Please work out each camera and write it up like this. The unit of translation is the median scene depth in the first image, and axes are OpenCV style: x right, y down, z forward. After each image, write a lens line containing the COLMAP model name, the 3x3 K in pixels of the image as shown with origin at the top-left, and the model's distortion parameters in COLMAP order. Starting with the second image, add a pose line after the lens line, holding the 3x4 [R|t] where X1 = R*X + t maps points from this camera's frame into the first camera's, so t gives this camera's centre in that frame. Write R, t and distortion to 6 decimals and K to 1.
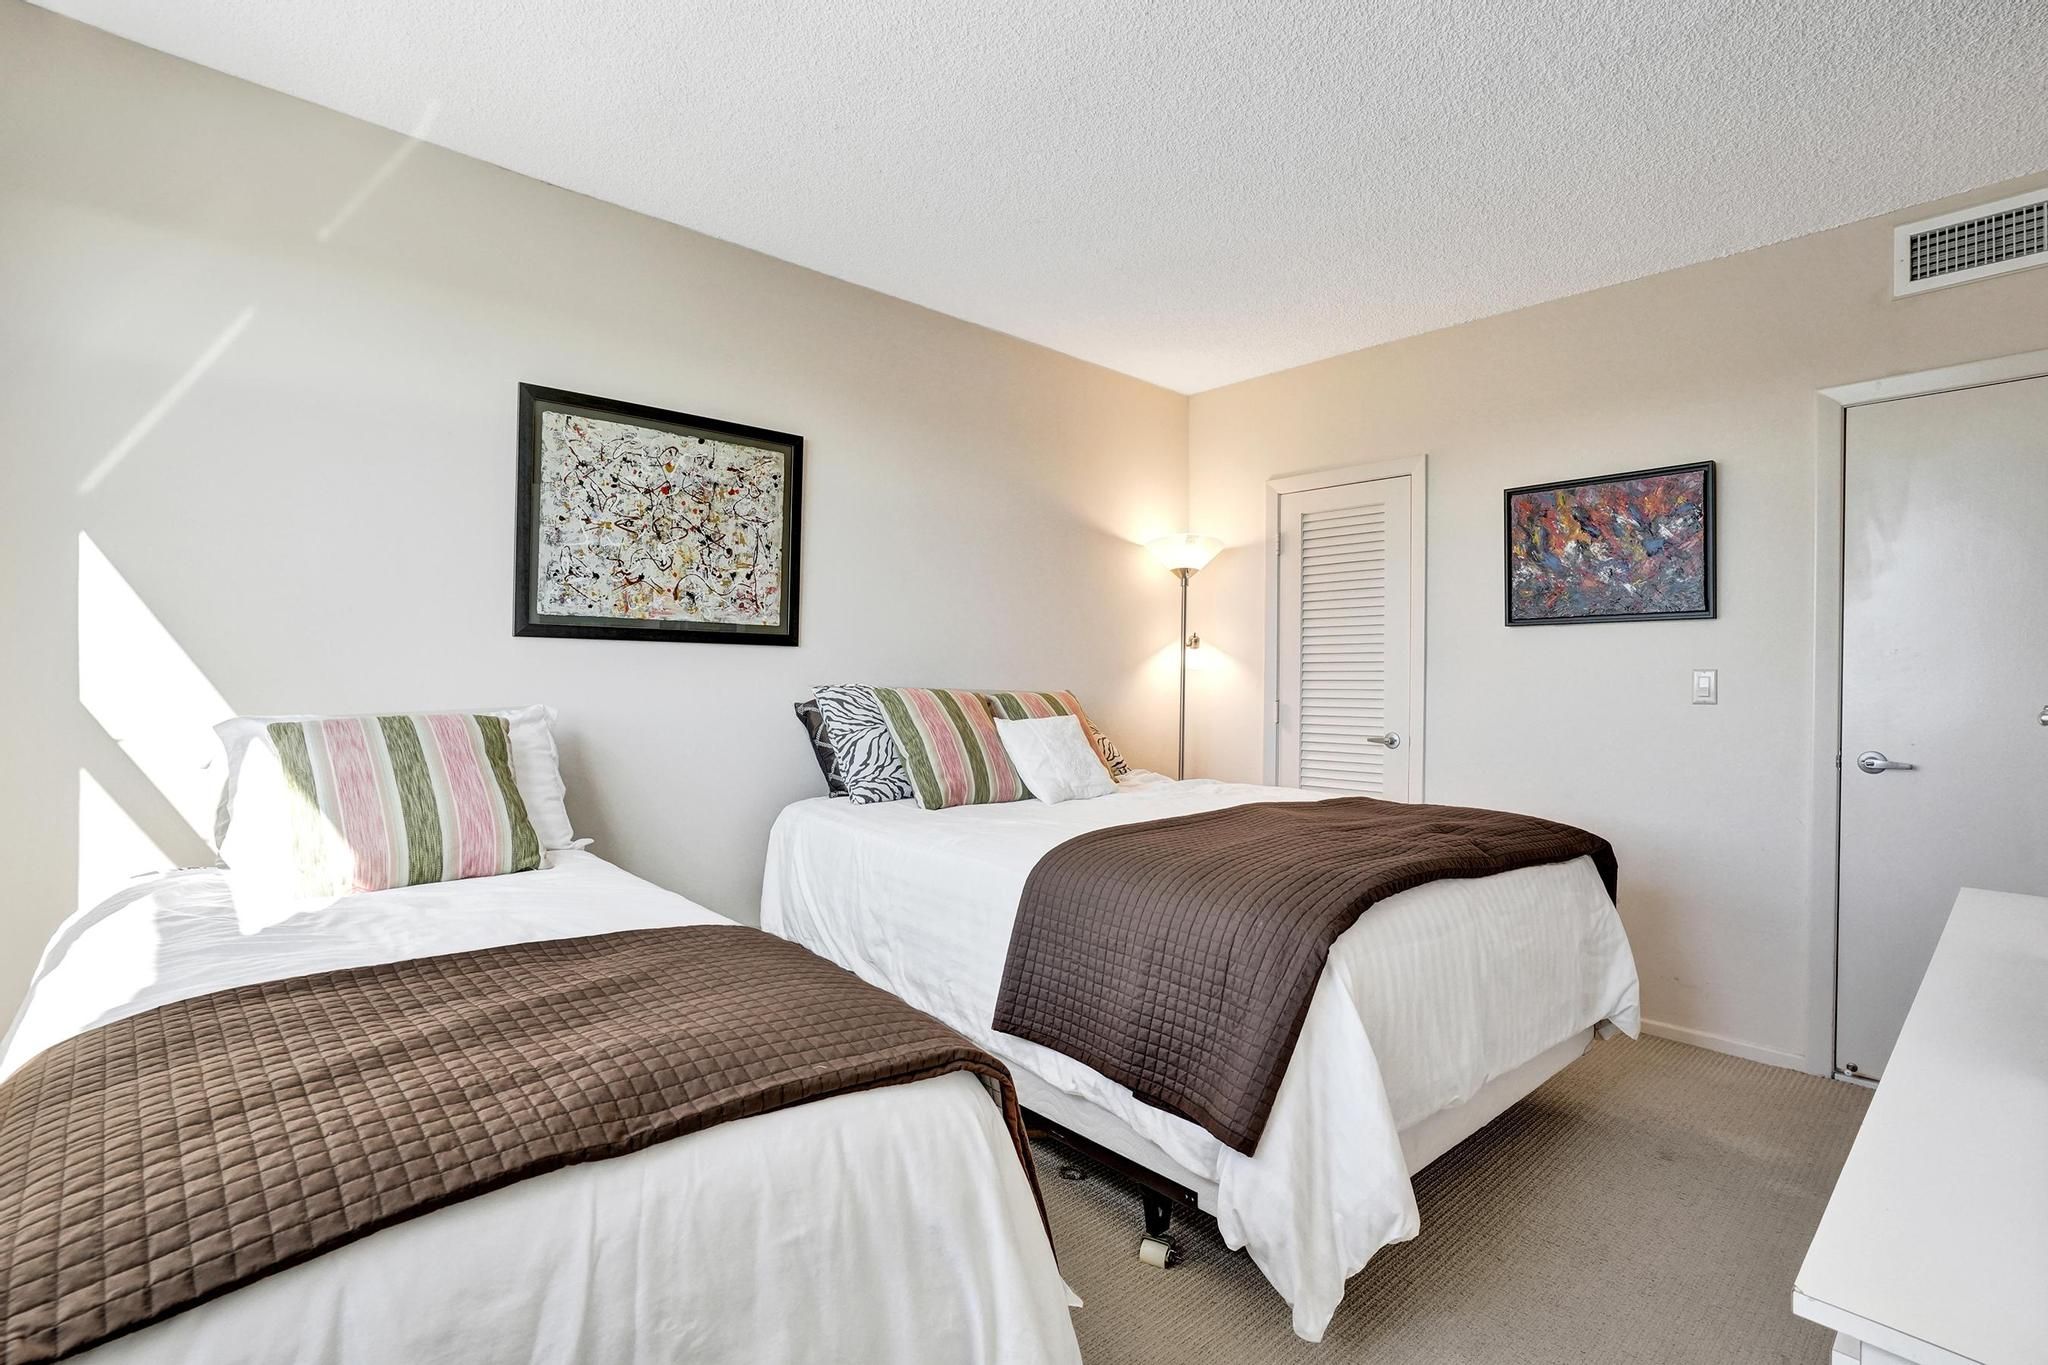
lens RADIAL K [[948.5, 0, 1021.6], [0, 948.5, 673.2], [0, 0, 1]] dist [-0.068435, 0.023272]
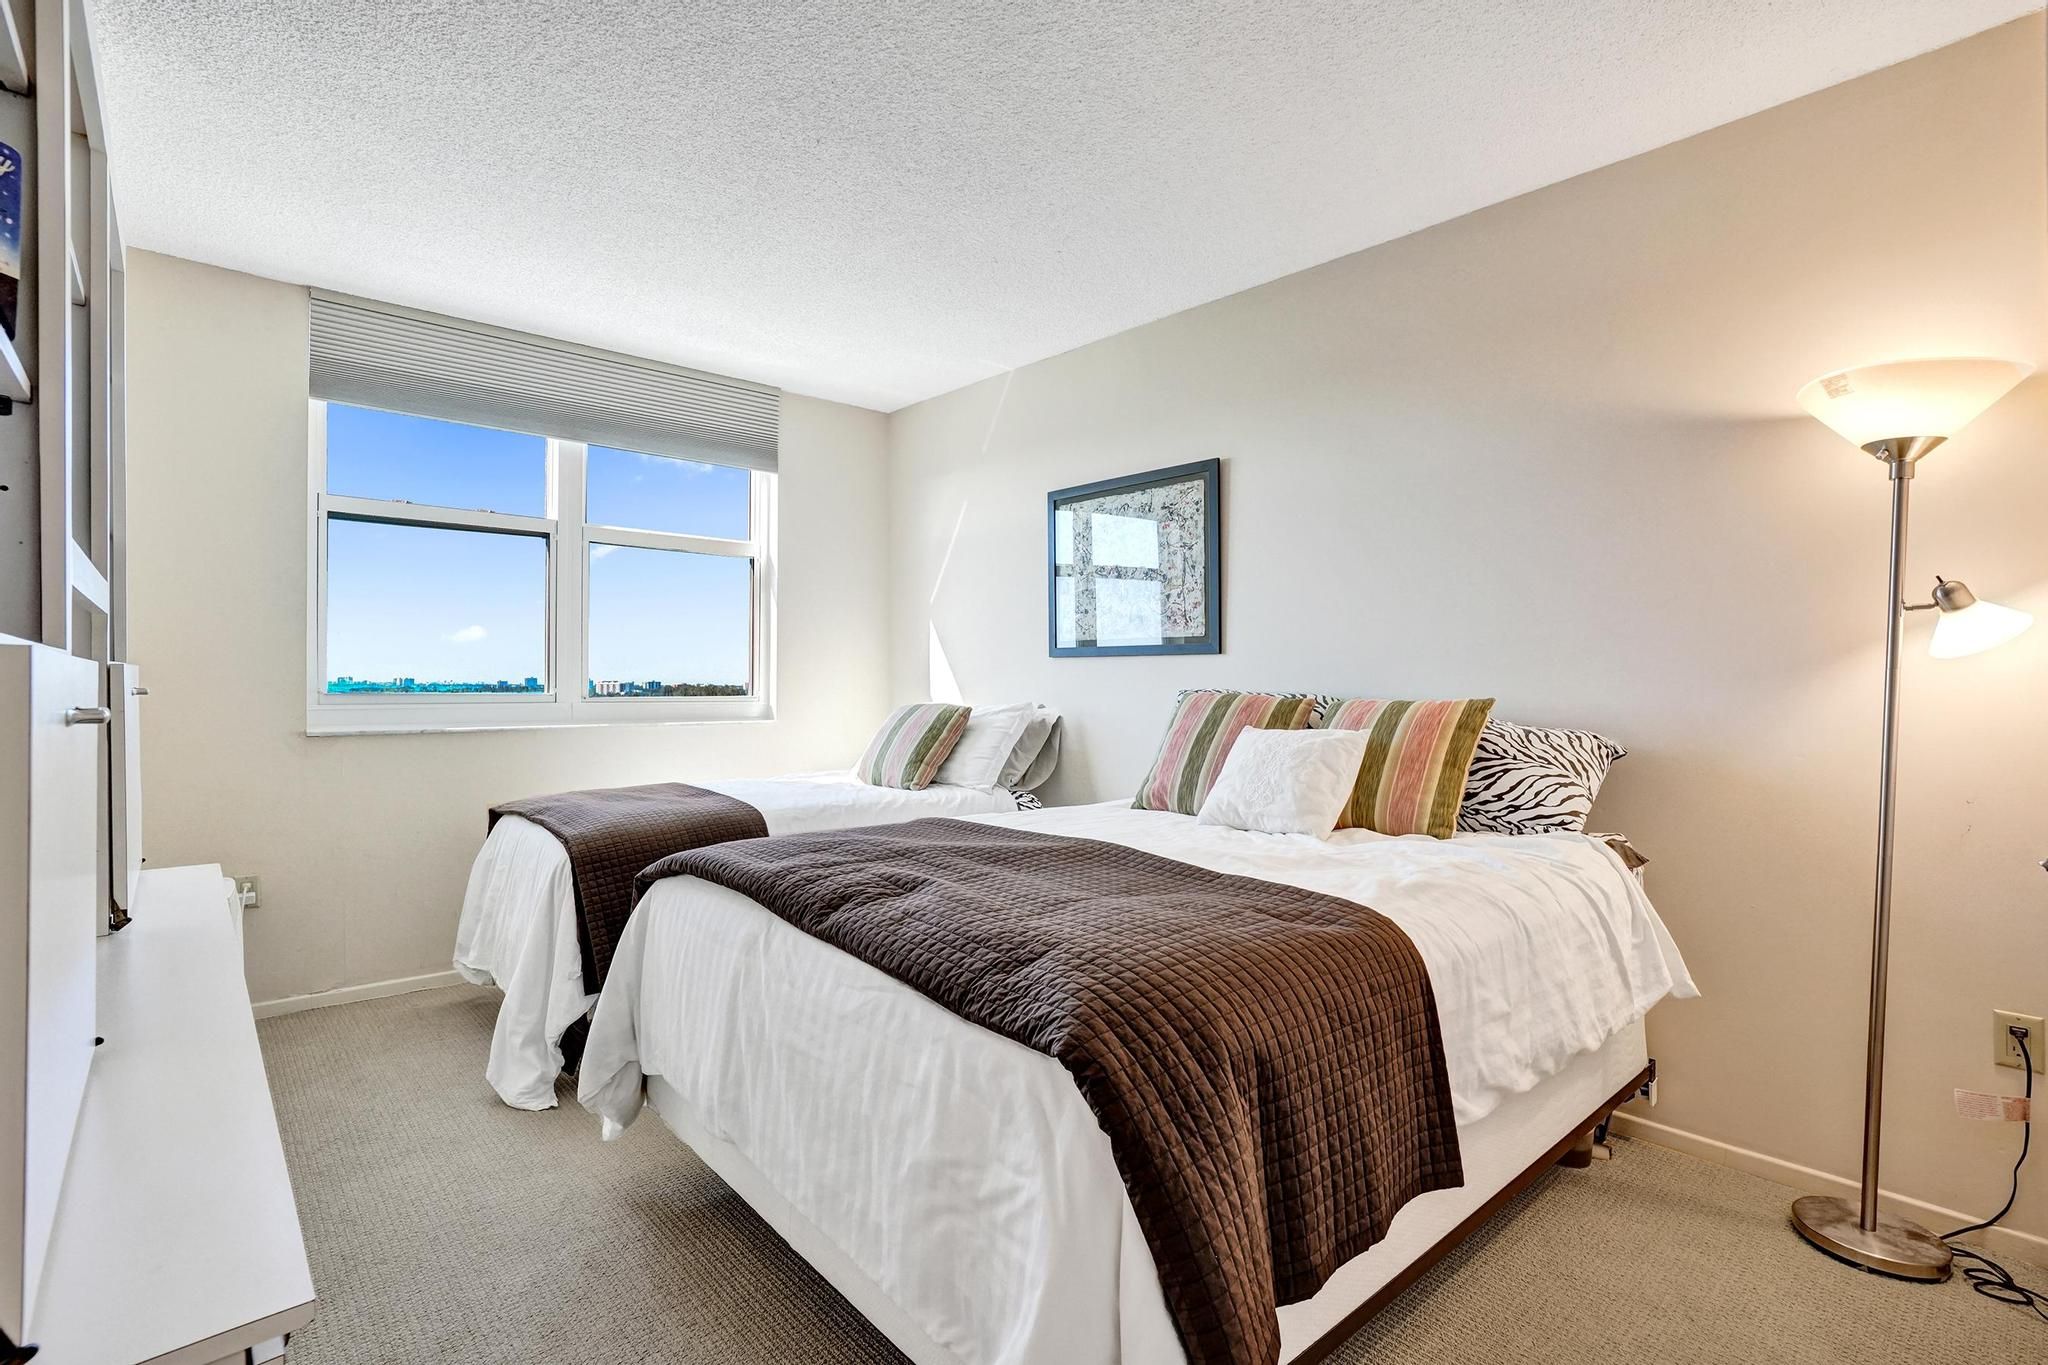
lens RADIAL K [[948.5, 0, 1021.6], [0, 948.5, 673.2], [0, 0, 1]] dist [-0.068435, 0.023272]
pose [[0.009743, -0.022702, -0.999695, 0.849694], [-0.000282, 0.999742, -0.022705, 0.018514], [0.999952, 0.000503, 0.009734, 0.782479]]
